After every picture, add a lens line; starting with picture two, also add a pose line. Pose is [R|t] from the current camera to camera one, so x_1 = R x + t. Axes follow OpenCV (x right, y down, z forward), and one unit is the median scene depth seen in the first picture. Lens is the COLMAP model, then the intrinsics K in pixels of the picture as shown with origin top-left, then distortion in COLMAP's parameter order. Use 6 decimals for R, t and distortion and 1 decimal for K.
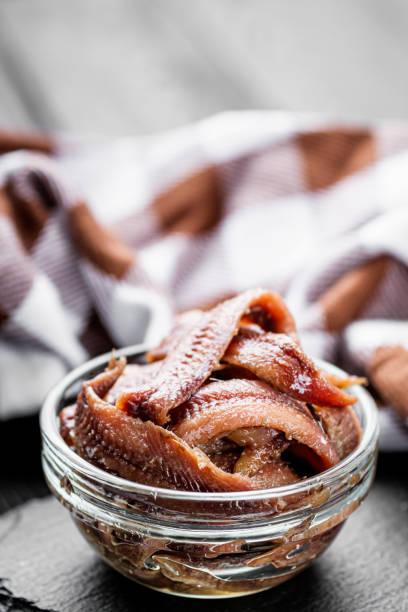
lens RADIAL K [[2301.7, 0, 204.0], [0, 2301.7, 306.0], [0, 0, 1]] dist [-0.048111, 0.191365]
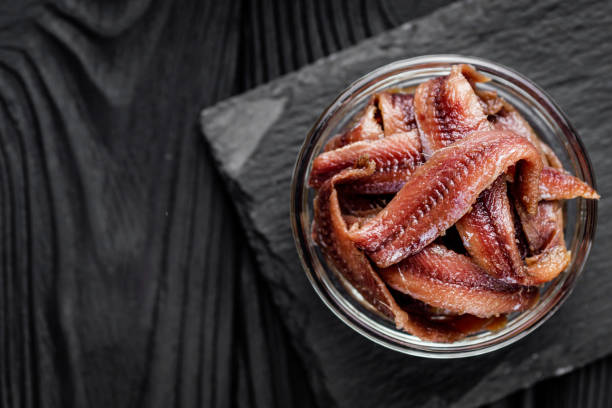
lens RADIAL K [[1877.3, 0, 306.0], [0, 1877.3, 204.0], [0, 0, 1]] dist [0.043524, -0.560552]
pose [[0.956688, 0.290965, -0.009346, -0.053728], [-0.120353, 0.424541, 0.897374, -0.791728], [0.265073, -0.857382, 0.441171, 0.600288]]
